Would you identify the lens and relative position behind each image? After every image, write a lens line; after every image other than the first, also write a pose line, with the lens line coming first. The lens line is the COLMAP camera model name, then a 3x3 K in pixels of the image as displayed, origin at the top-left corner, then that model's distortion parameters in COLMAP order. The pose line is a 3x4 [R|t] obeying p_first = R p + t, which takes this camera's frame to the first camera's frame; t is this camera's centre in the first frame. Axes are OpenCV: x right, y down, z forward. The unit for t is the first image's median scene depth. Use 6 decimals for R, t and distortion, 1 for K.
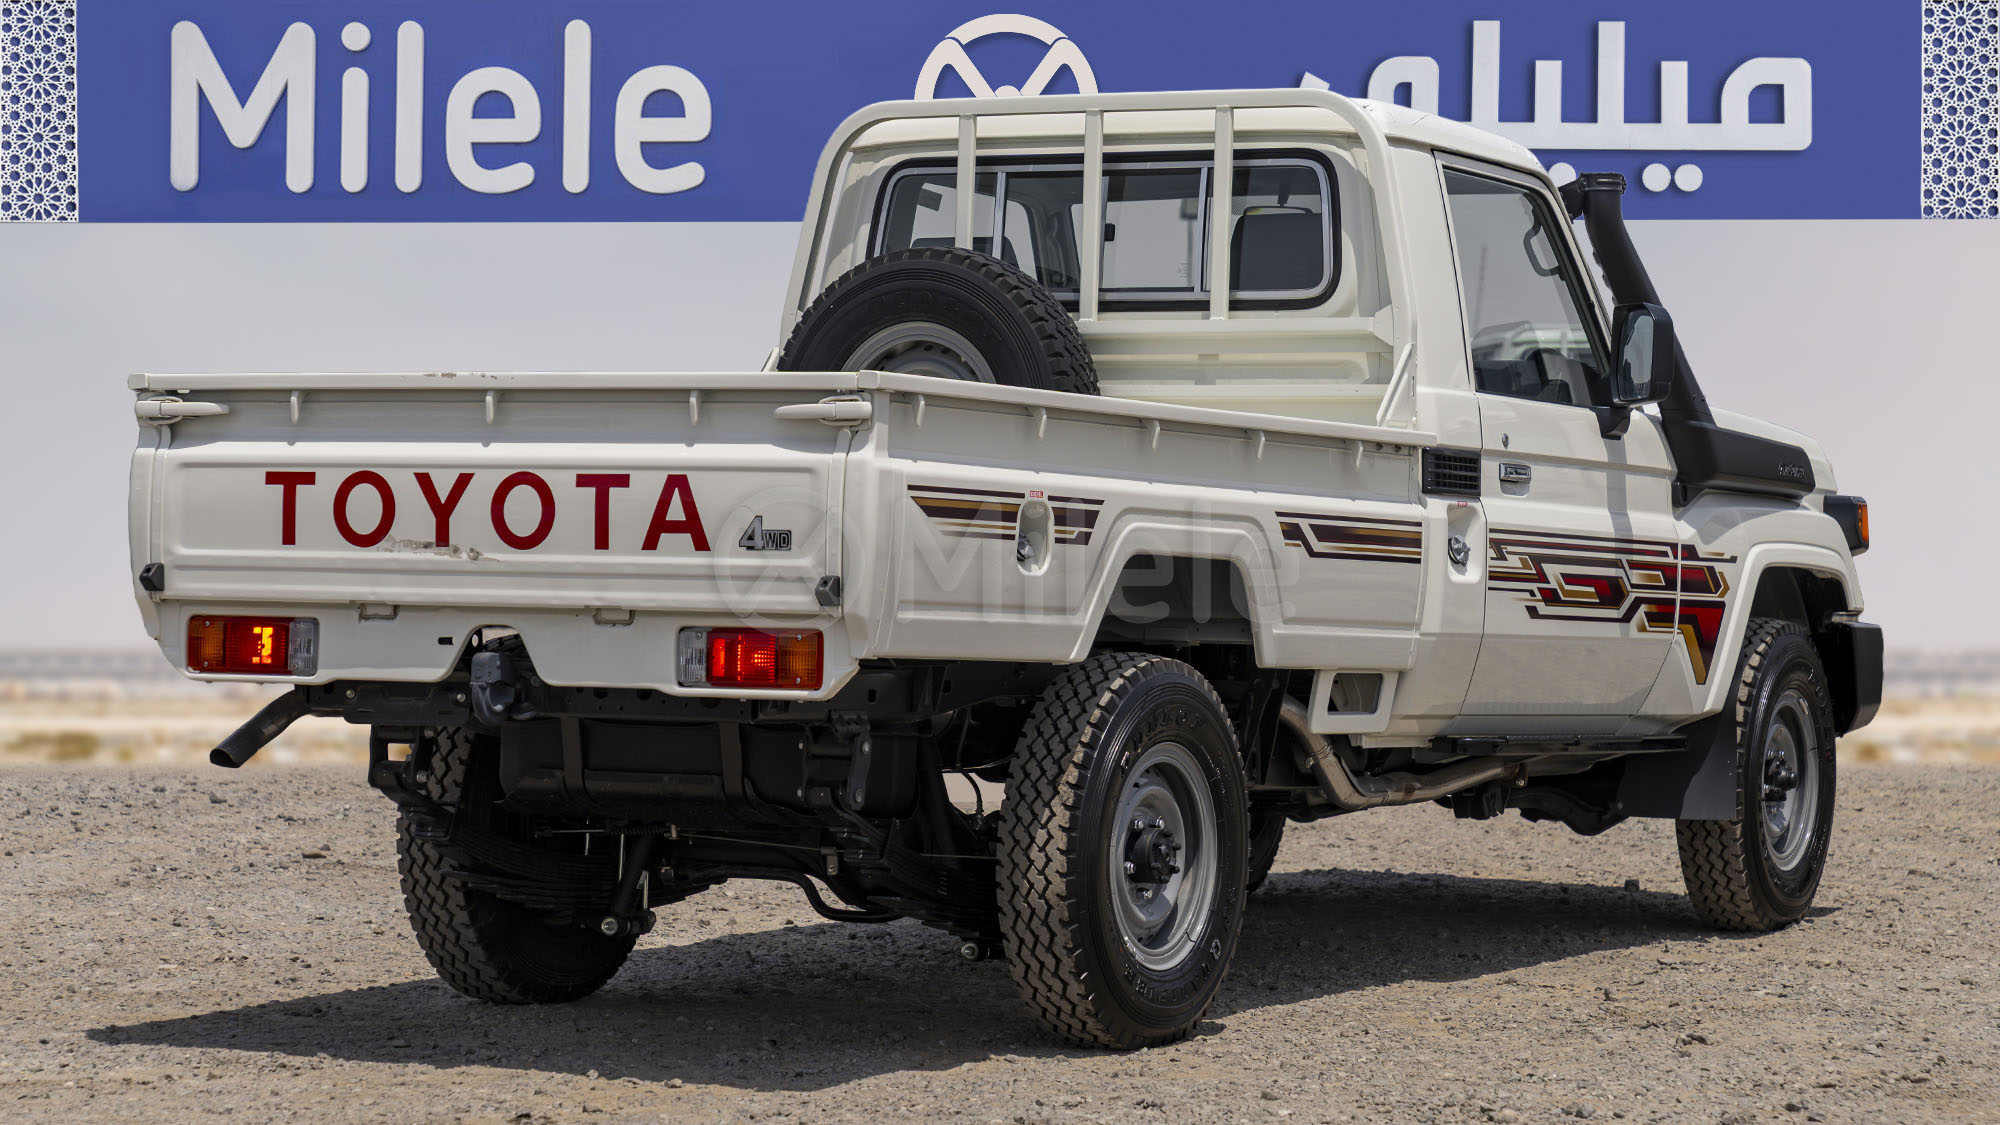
lens RADIAL K [[4902.2, 0, 994.3], [0, 4902.2, 486.7], [0, 0, 1]] dist [0.665516, -0.138405]
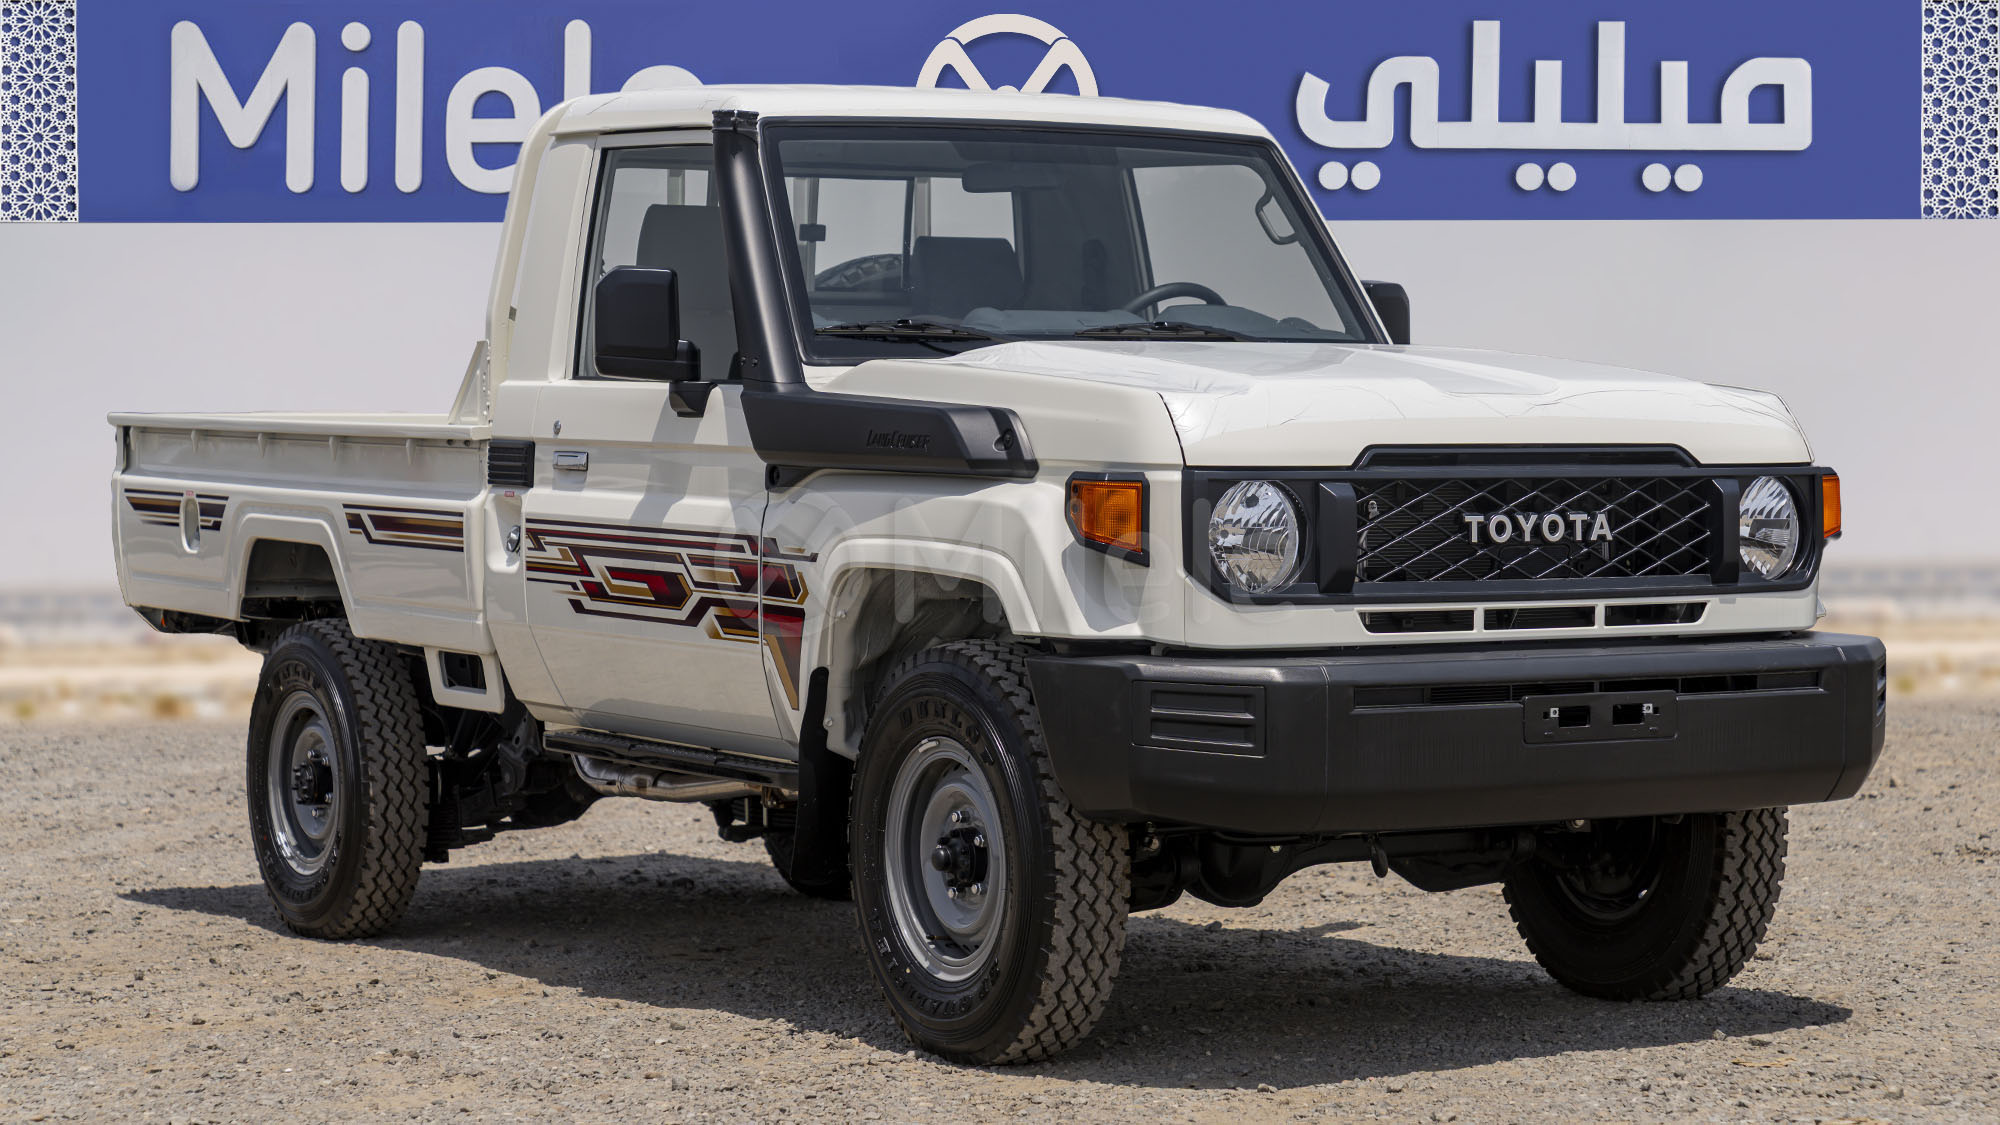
lens RADIAL K [[4842.1, 0, 1000.0], [0, 4842.1, 562.5], [0, 0, 1]] dist [-0.204468, -0.121728]
pose [[-0.486674, 0.006334, -0.873561, 0.881568], [0.005231, 0.999977, 0.004337, 0.013327], [0.873568, -0.002459, -0.486695, 1.522603]]
